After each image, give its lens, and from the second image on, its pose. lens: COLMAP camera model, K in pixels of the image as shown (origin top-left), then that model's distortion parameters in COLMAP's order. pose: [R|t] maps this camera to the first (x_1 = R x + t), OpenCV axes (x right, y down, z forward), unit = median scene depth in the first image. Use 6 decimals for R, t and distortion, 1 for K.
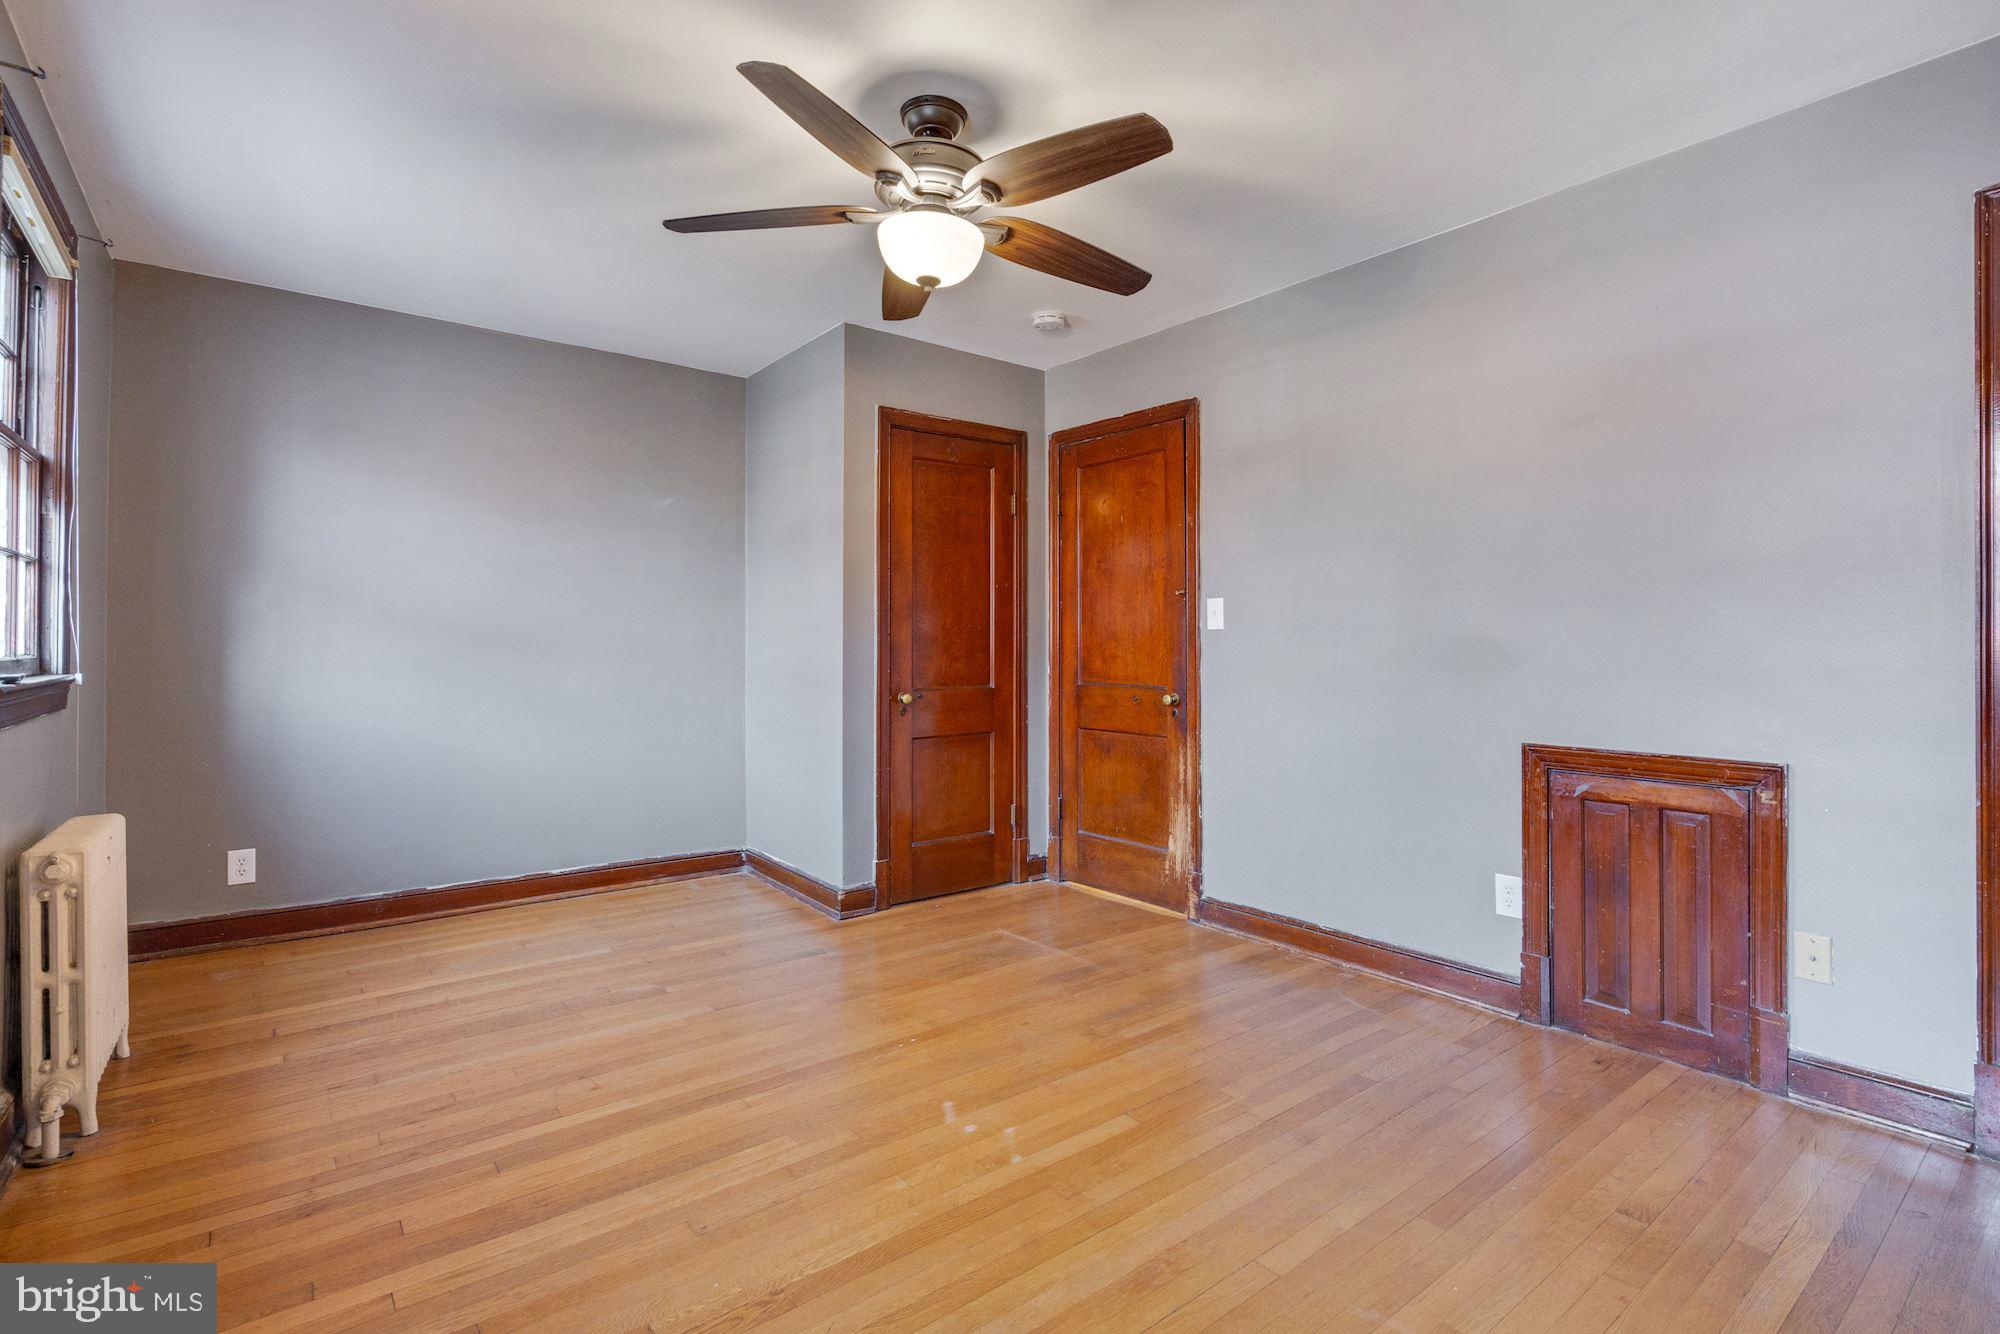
lens RADIAL K [[934.5, 0, 992.9], [0, 934.5, 642.5], [0, 0, 1]] dist [0.000302, 0.000216]
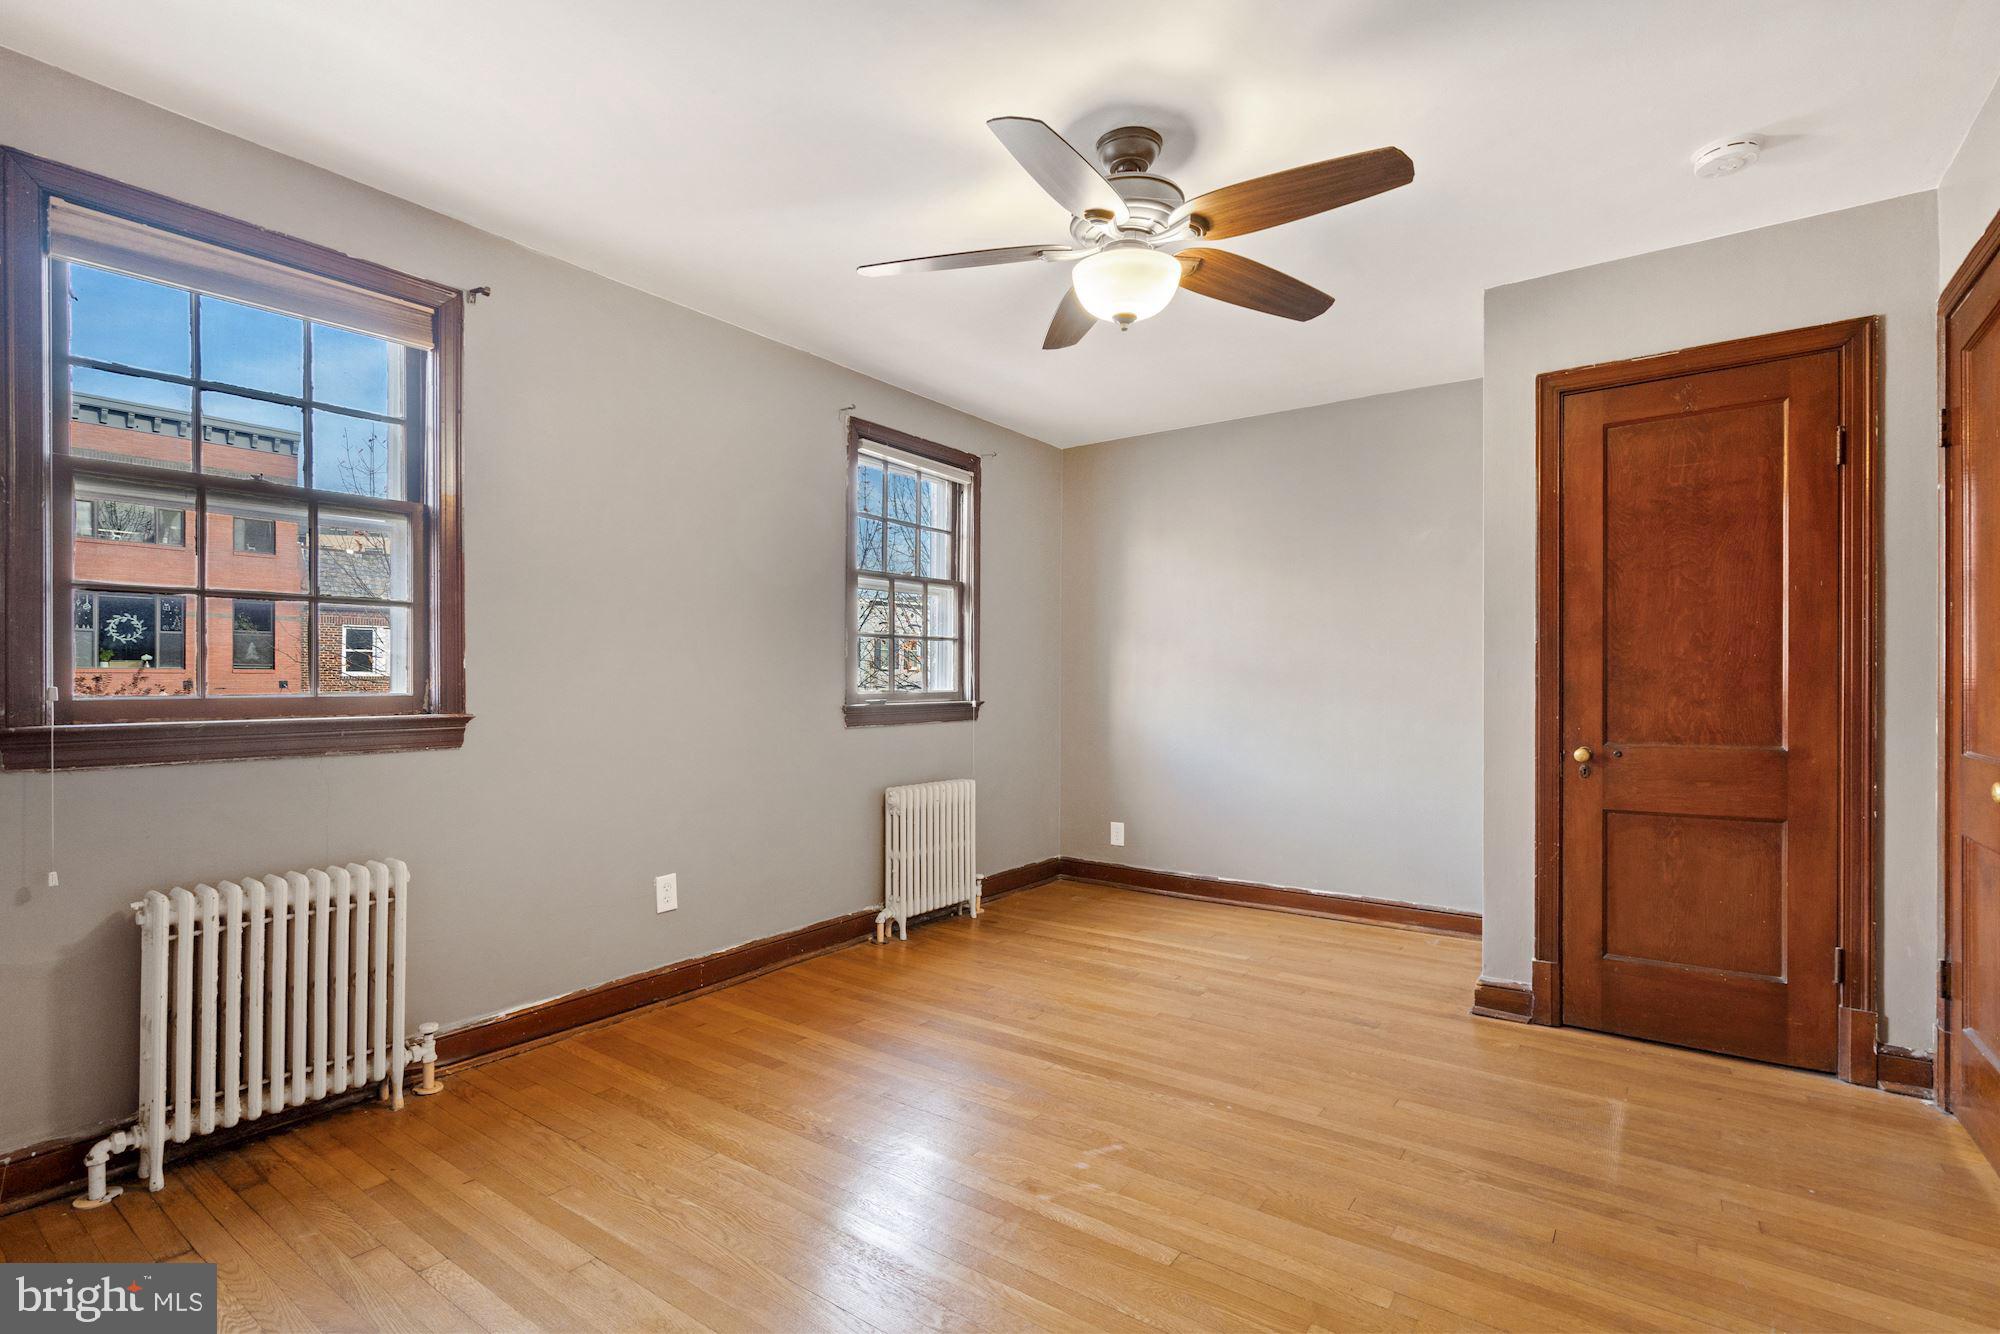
lens RADIAL K [[943.5, 0, 985.9], [0, 943.5, 685.1], [0, 0, 1]] dist [0.001702, 0.000112]
pose [[0.273147, 0.000193, -0.961972, 0.712626], [0.006384, 0.999978, 0.002014, -0.000345], [0.961951, -0.006691, 0.273139, 0.482162]]
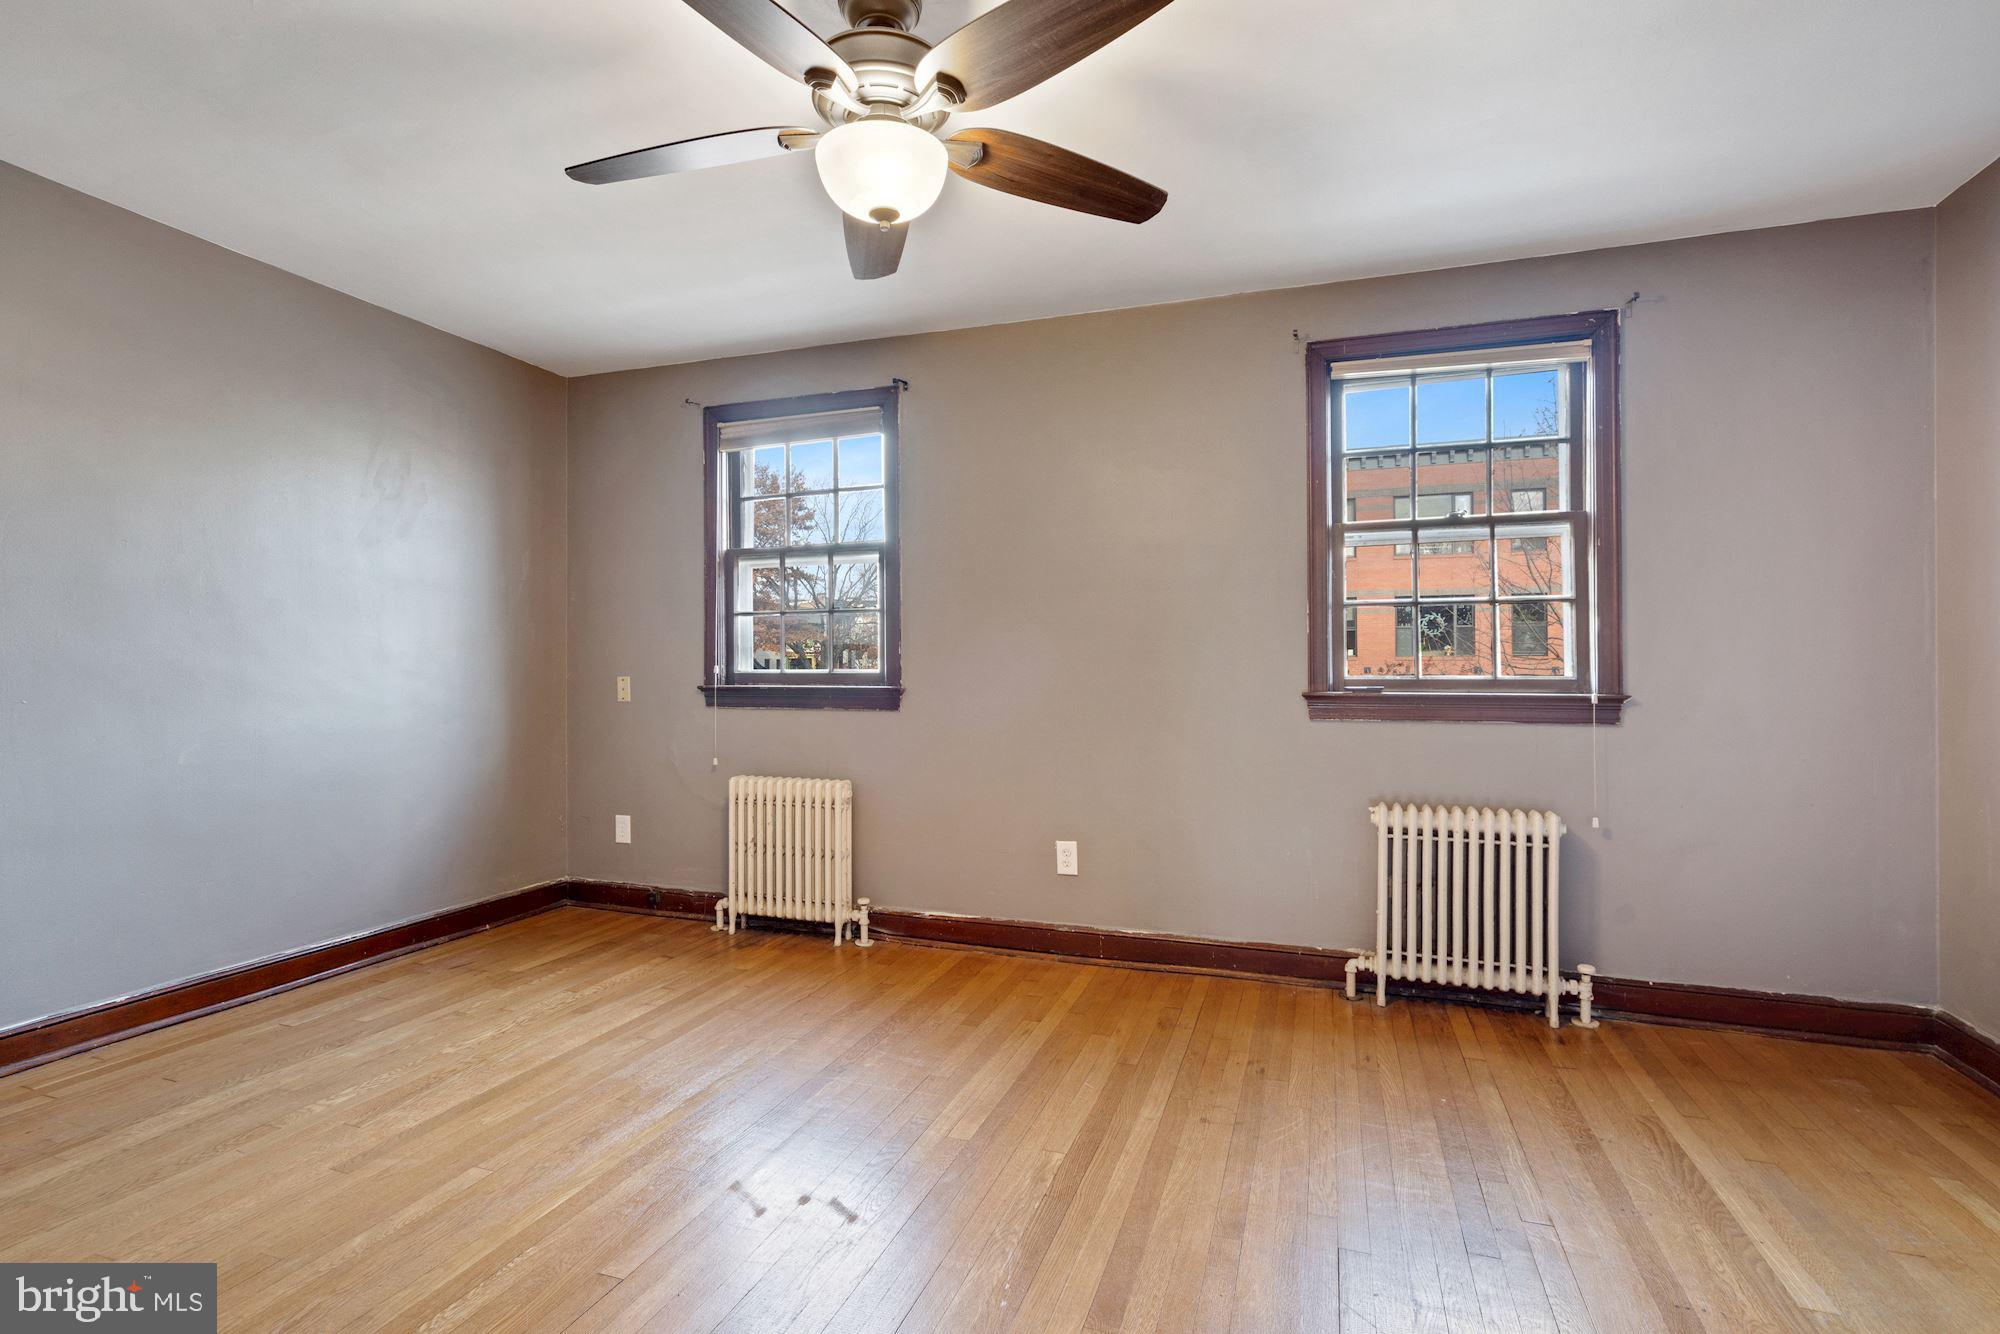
lens RADIAL K [[945.6, 0, 1000.9], [0, 945.6, 652.7], [0, 0, 1]] dist [0.007752, 0.000502]
pose [[-0.838214, -0.014486, -0.545149, 0.249697], [-0.001411, 0.999701, -0.024395, 0.013083], [0.545340, -0.019679, -0.837984, 1.446530]]
